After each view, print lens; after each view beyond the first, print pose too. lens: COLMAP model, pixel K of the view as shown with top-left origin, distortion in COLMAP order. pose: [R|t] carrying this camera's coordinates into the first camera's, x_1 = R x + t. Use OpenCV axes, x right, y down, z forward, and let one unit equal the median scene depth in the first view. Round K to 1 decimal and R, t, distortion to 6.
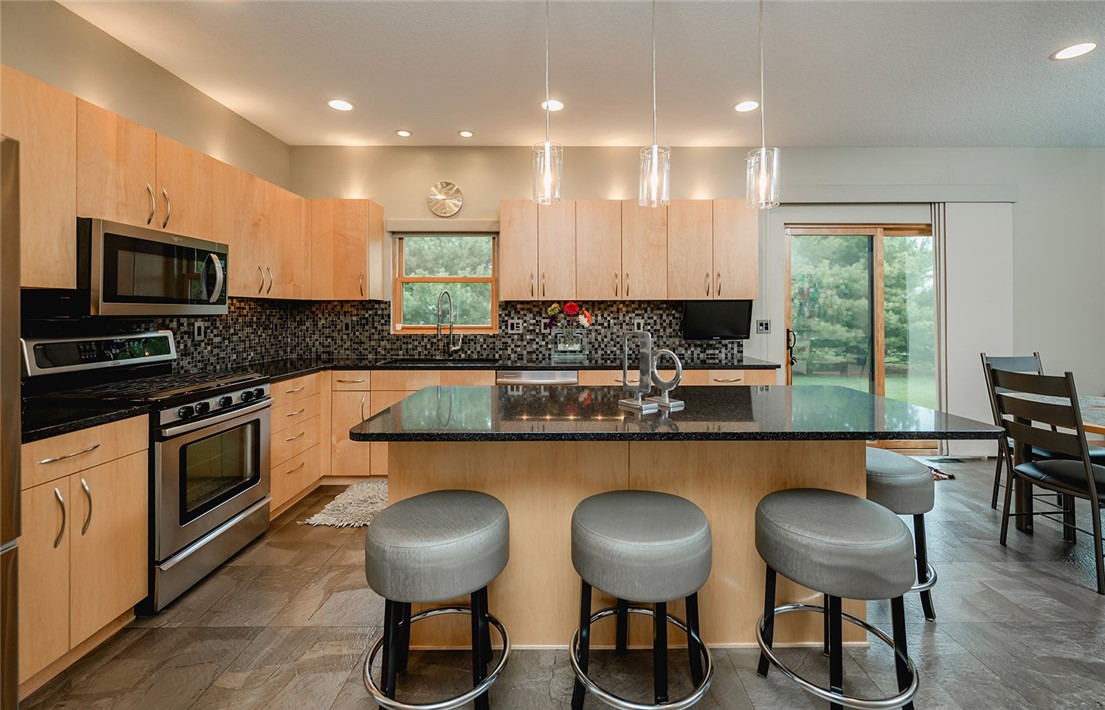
lens RADIAL K [[461.4, 0, 556.1], [0, 461.4, 310.9], [0, 0, 1]] dist [-0.001674, 0.000139]
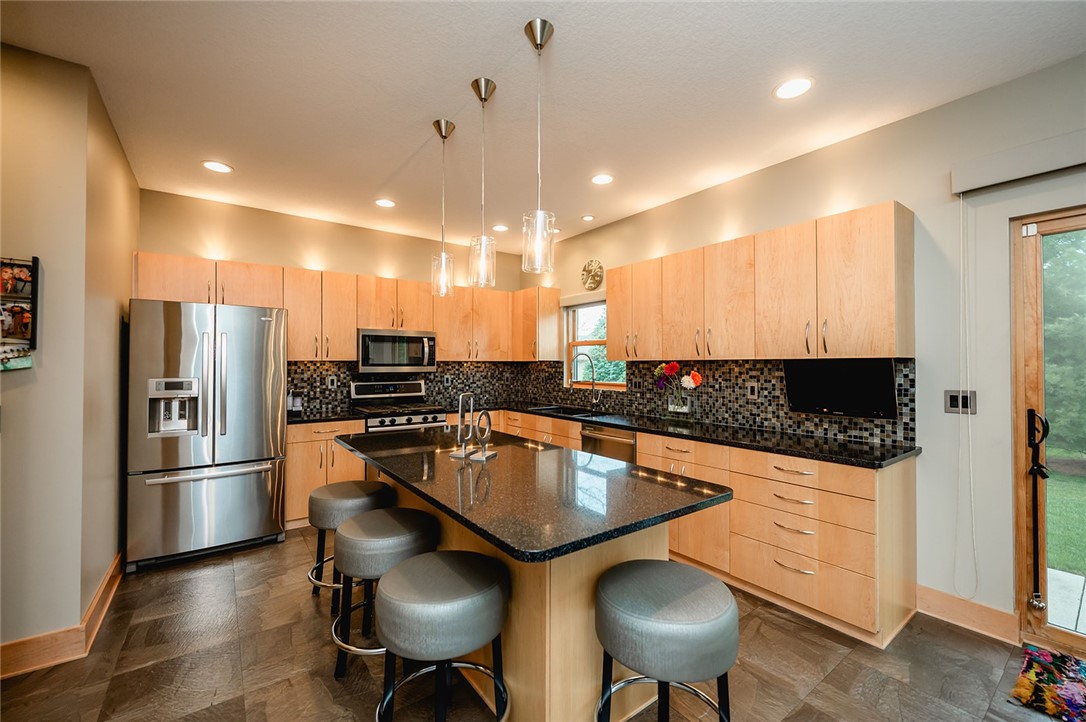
lens RADIAL K [[433.6, 0, 516.1], [0, 433.6, 362.8], [0, 0, 1]] dist [0.000781, -0.000118]
pose [[0.577465, -0.001739, -0.816414, 0.572084], [0.003406, 0.999994, 0.000279, -0.018548], [0.816408, -0.002941, 0.577467, 0.208225]]
